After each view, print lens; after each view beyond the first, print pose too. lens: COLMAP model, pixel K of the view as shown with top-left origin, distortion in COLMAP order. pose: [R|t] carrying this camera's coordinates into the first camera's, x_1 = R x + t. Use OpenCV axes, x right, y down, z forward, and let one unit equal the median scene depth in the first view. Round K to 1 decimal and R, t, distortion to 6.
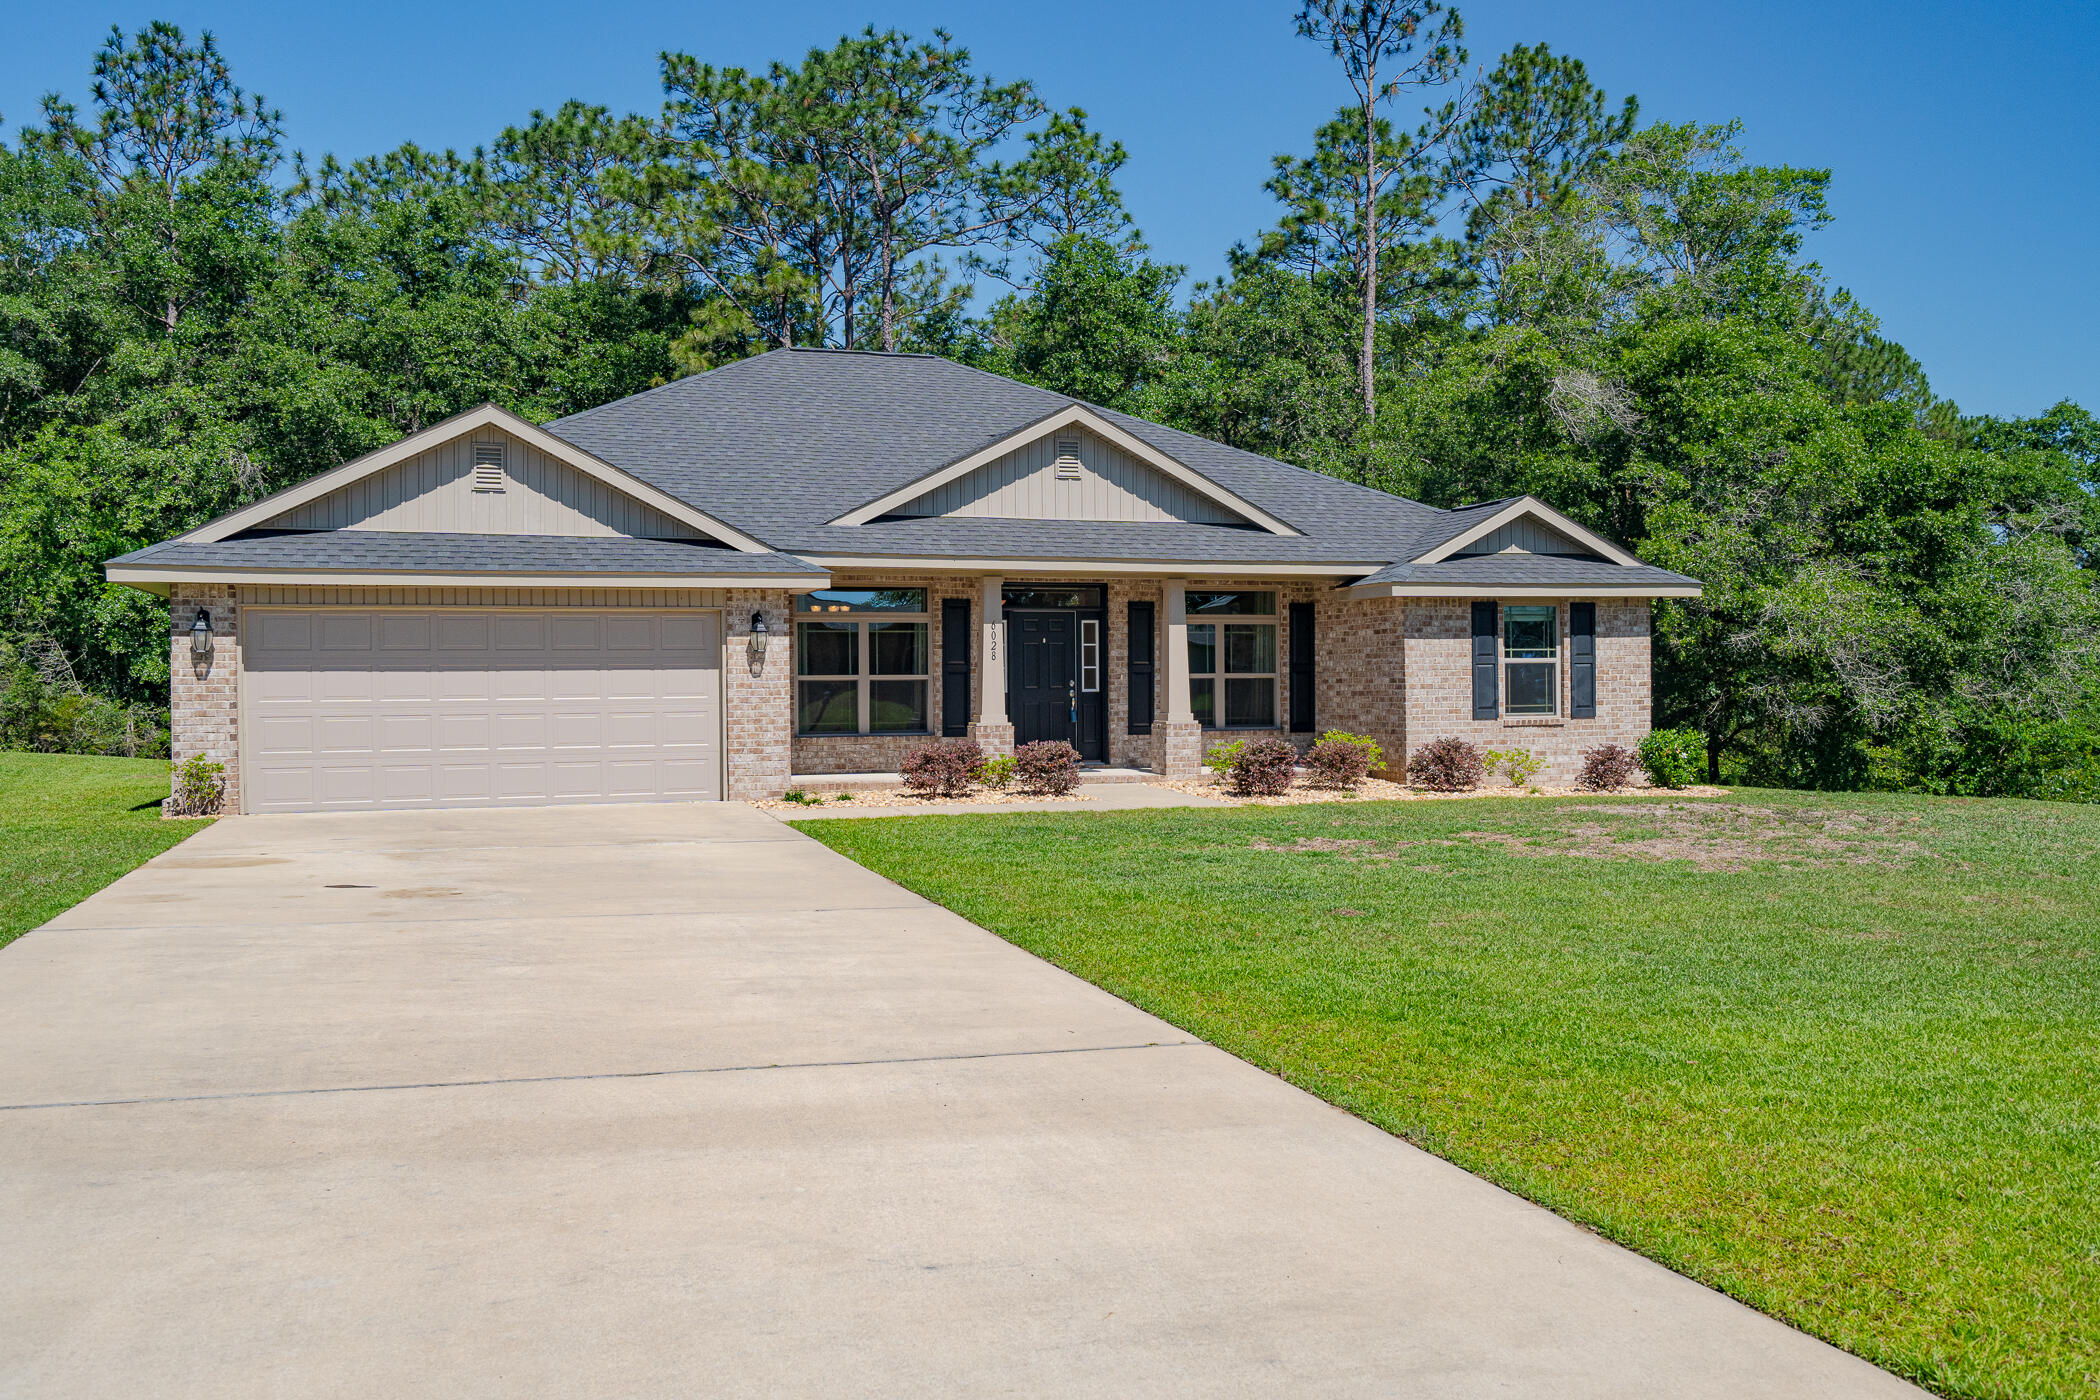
lens RADIAL K [[1812.2, 0, 1050.0], [0, 1812.2, 700.0], [0, 0, 1]] dist [0.005523, -0.007315]
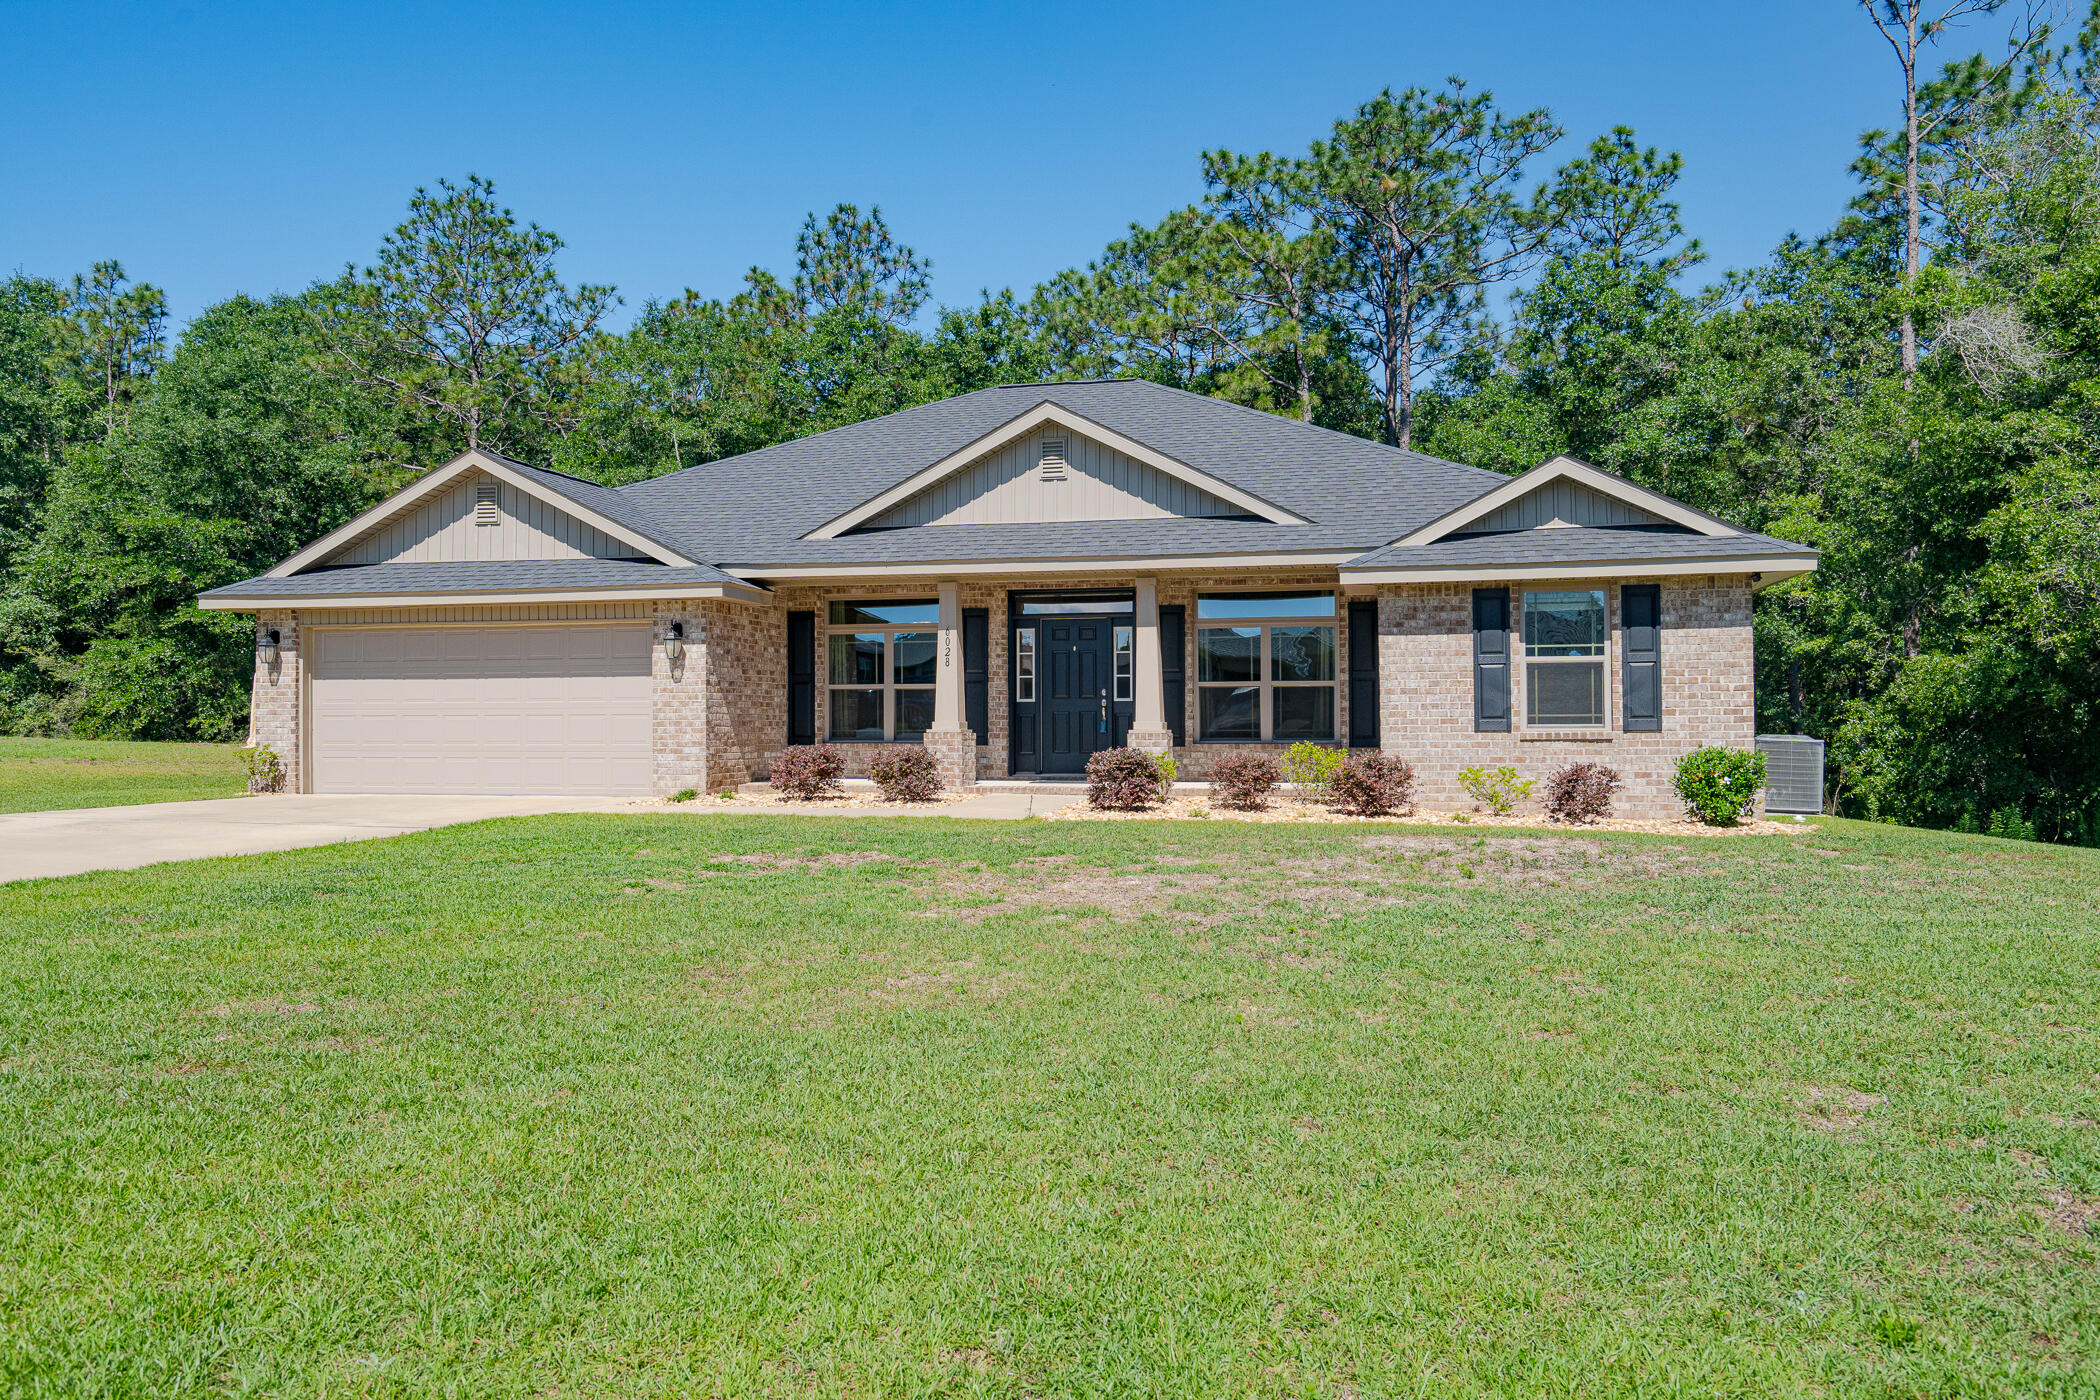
lens RADIAL K [[1516.7, 0, 1050.0], [0, 1516.7, 700.0], [0, 0, 1]] dist [0.036976, -0.039716]
pose [[0.844145, -0.003539, -0.536103, 0.436409], [-0.009353, 0.999729, -0.021327, 0.012883], [0.536033, 0.023017, 0.843883, 0.310192]]
